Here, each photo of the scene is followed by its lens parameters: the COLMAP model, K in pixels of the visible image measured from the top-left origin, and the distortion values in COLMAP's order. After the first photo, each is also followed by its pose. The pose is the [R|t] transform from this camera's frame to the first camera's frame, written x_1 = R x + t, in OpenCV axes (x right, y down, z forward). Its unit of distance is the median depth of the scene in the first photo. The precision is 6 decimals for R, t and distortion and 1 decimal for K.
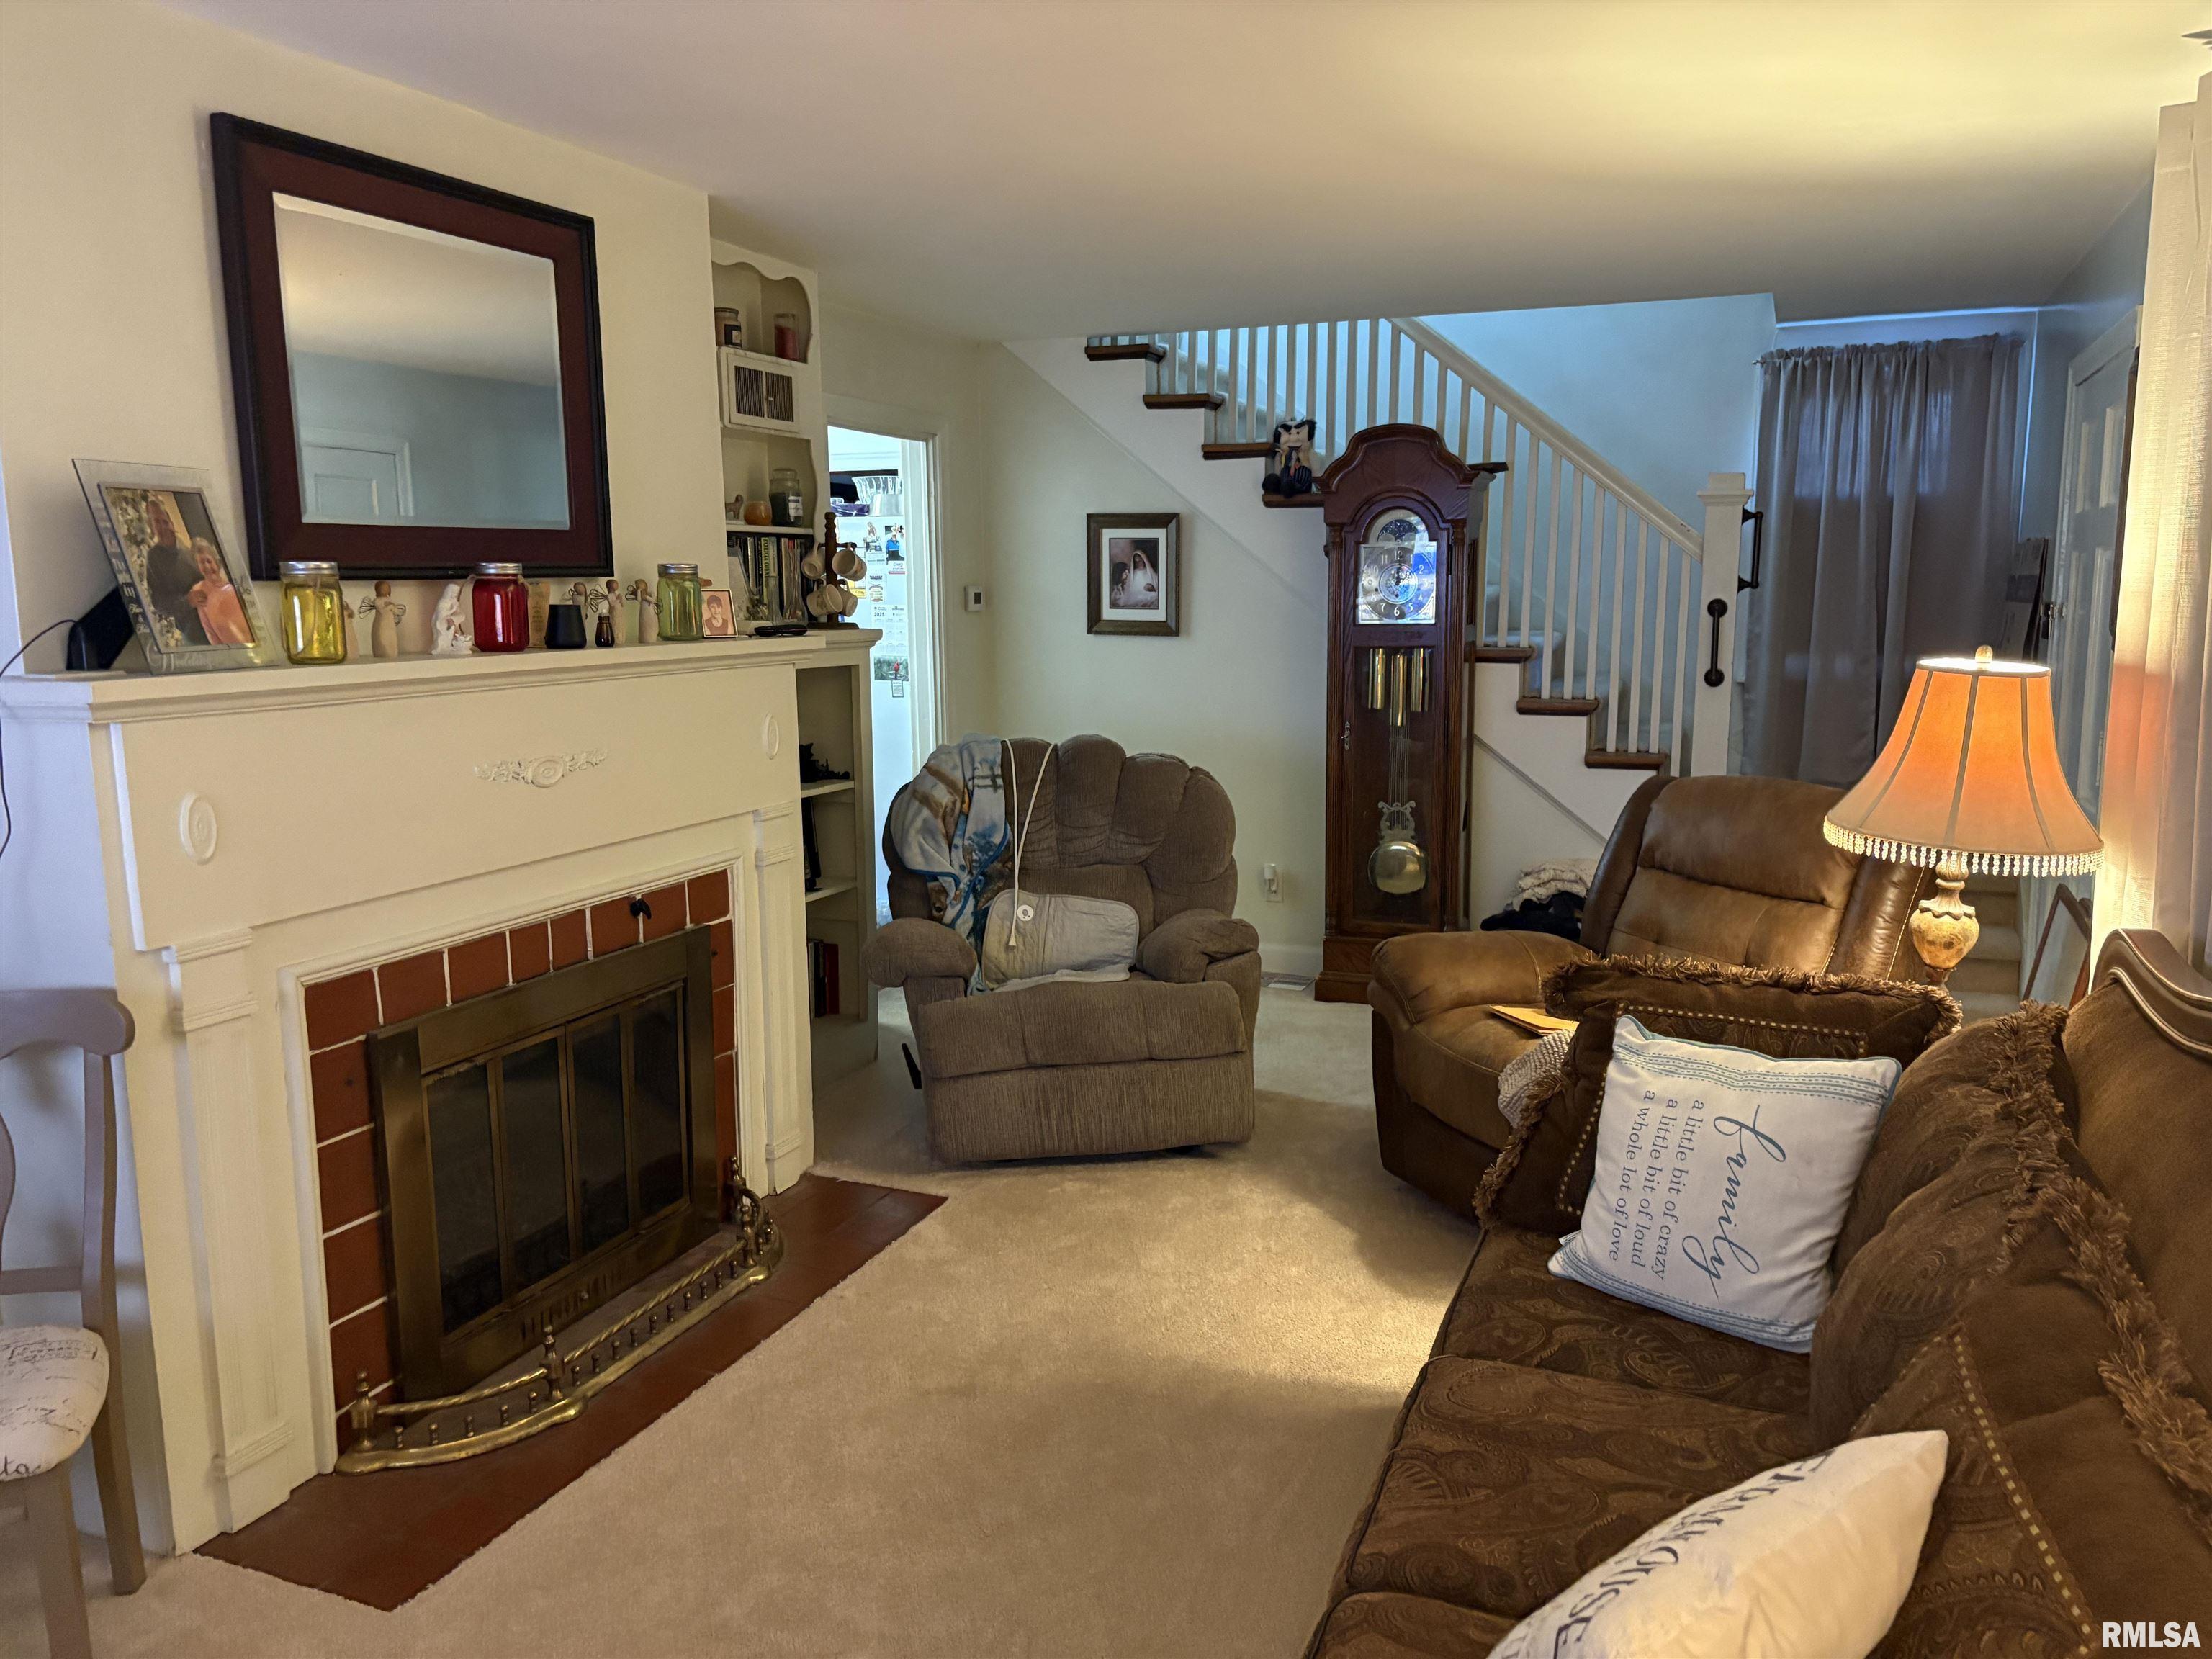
lens RADIAL K [[1671.5, 0, 1109.5], [0, 1671.5, 858.1], [0, 0, 1]] dist [0.035169, -0.006003]
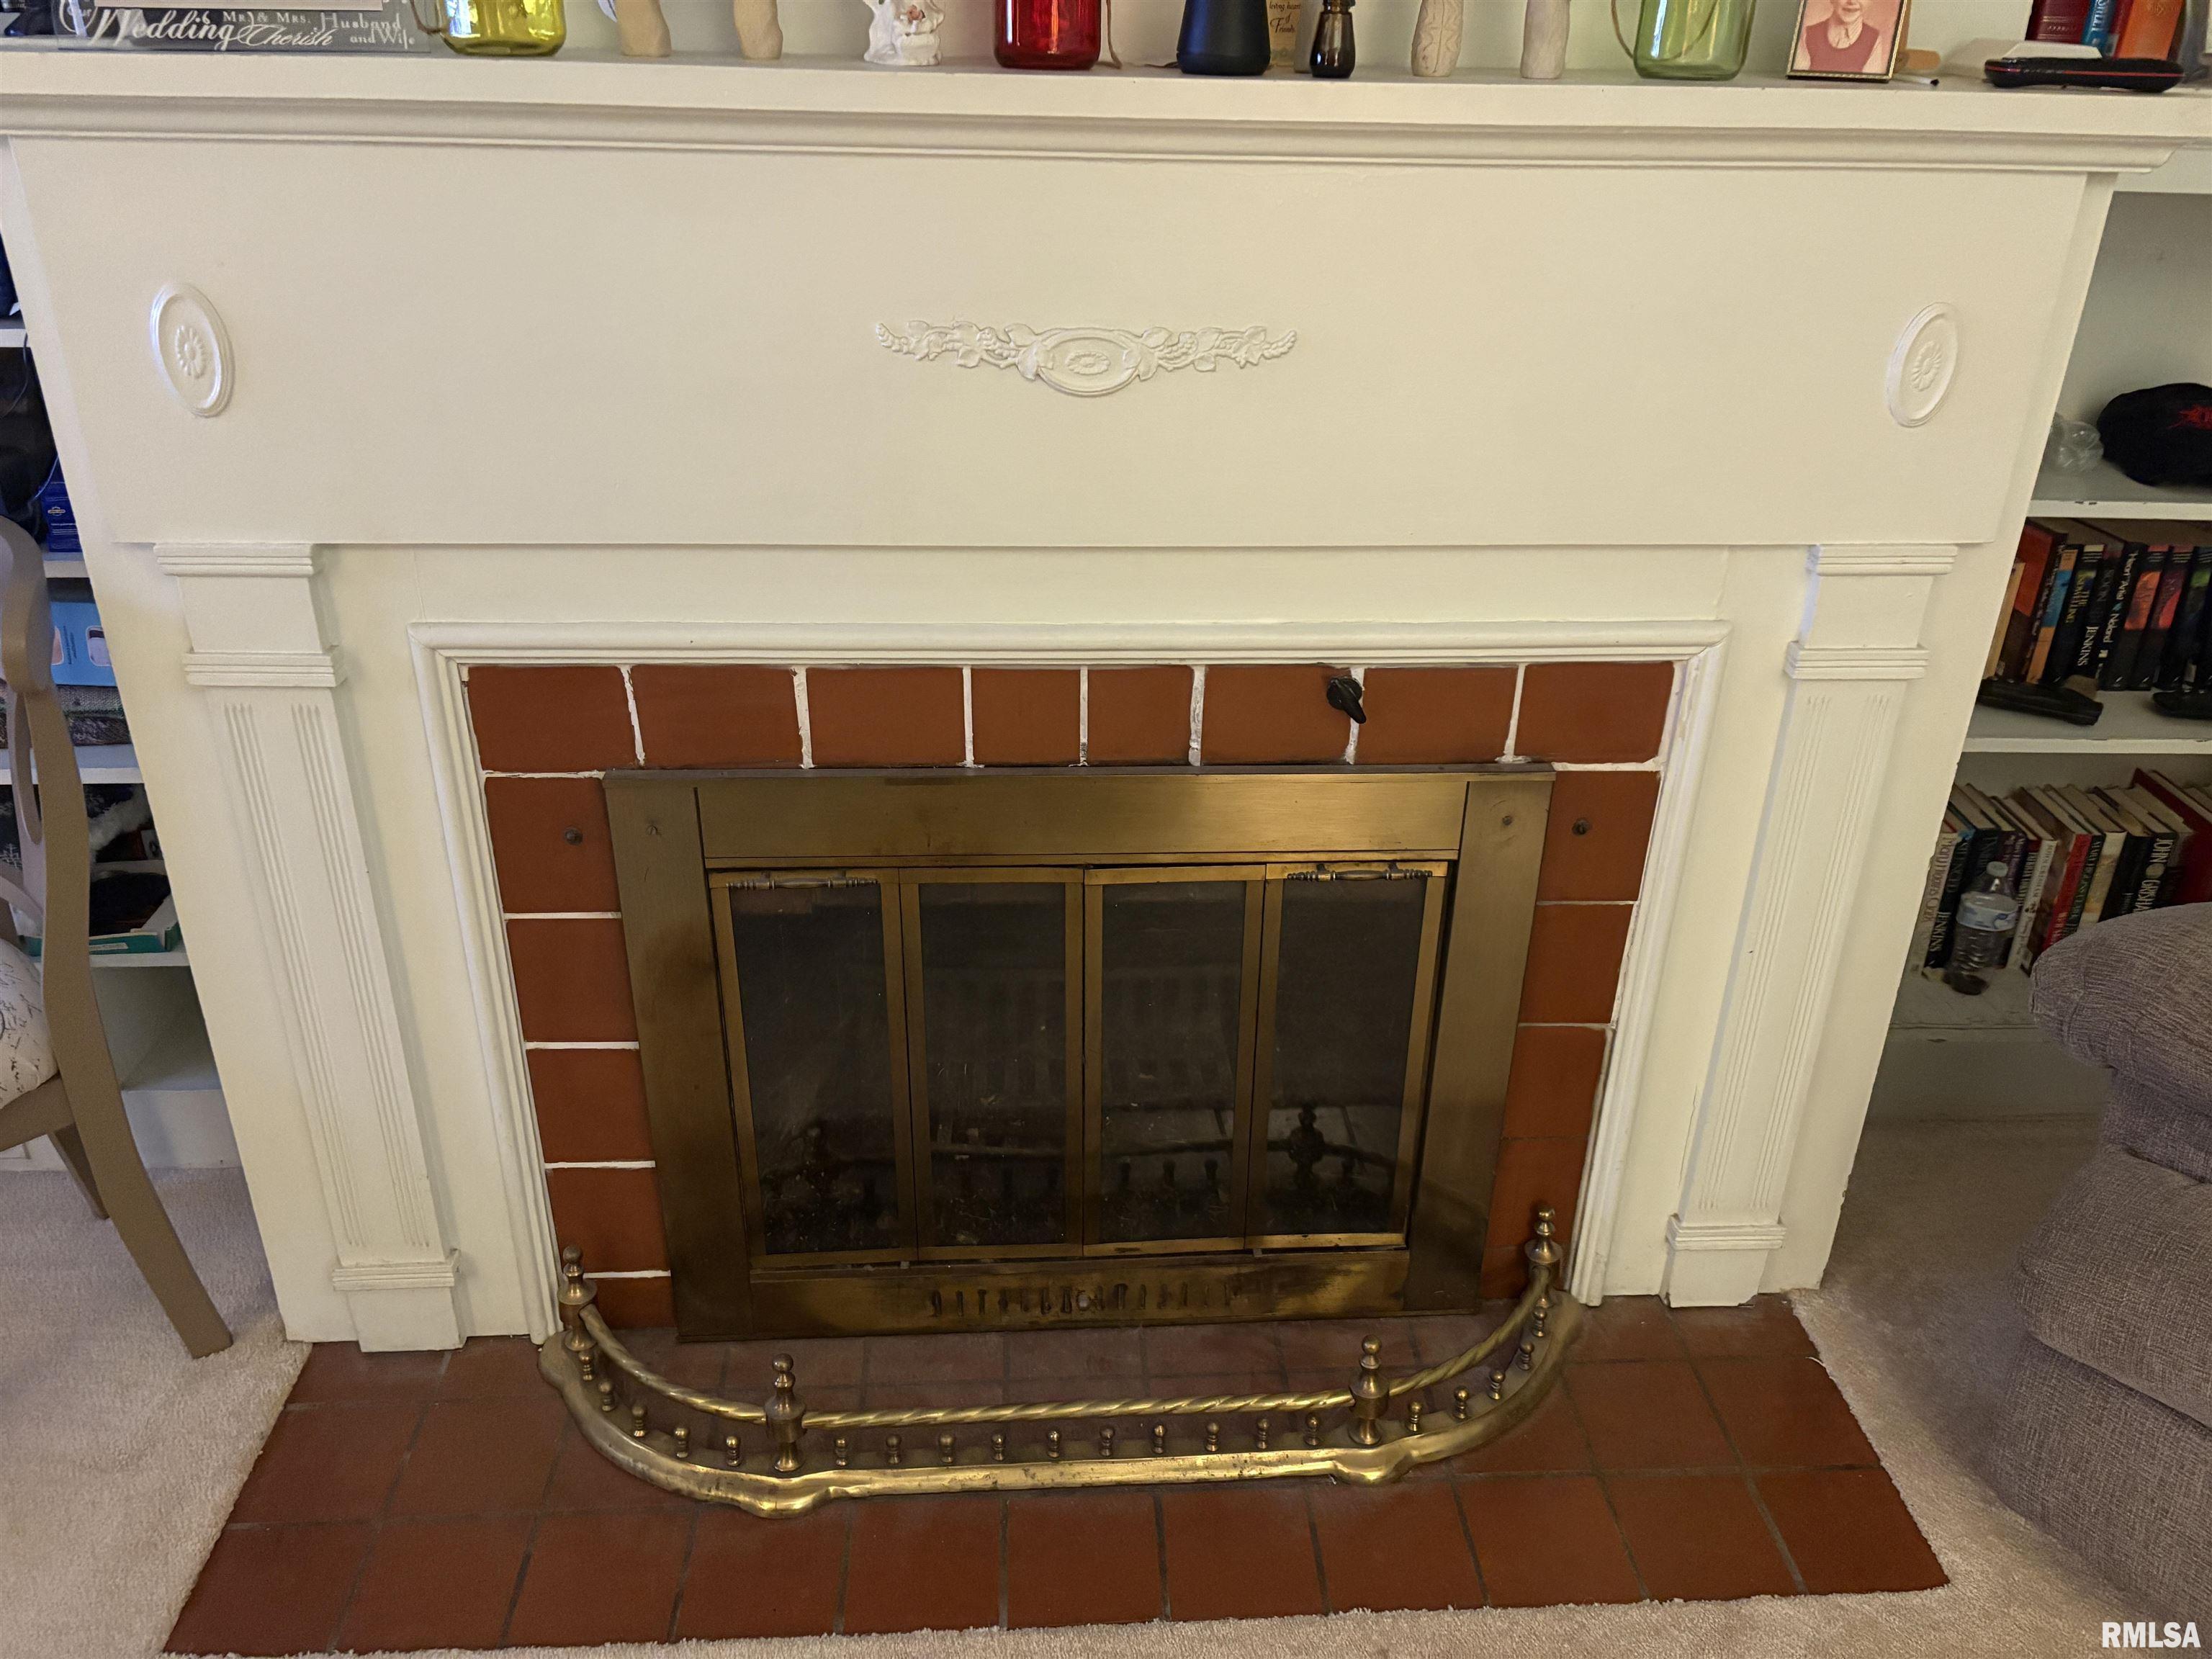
lens RADIAL K [[1671.5, 0, 1109.5], [0, 1671.5, 858.1], [0, 0, 1]] dist [0.035169, -0.006003]
pose [[0.437257, 0.421962, -0.794200, 0.094251], [-0.176266, 0.906178, 0.384411, -0.112241], [0.881894, -0.028096, 0.470610, 0.830975]]
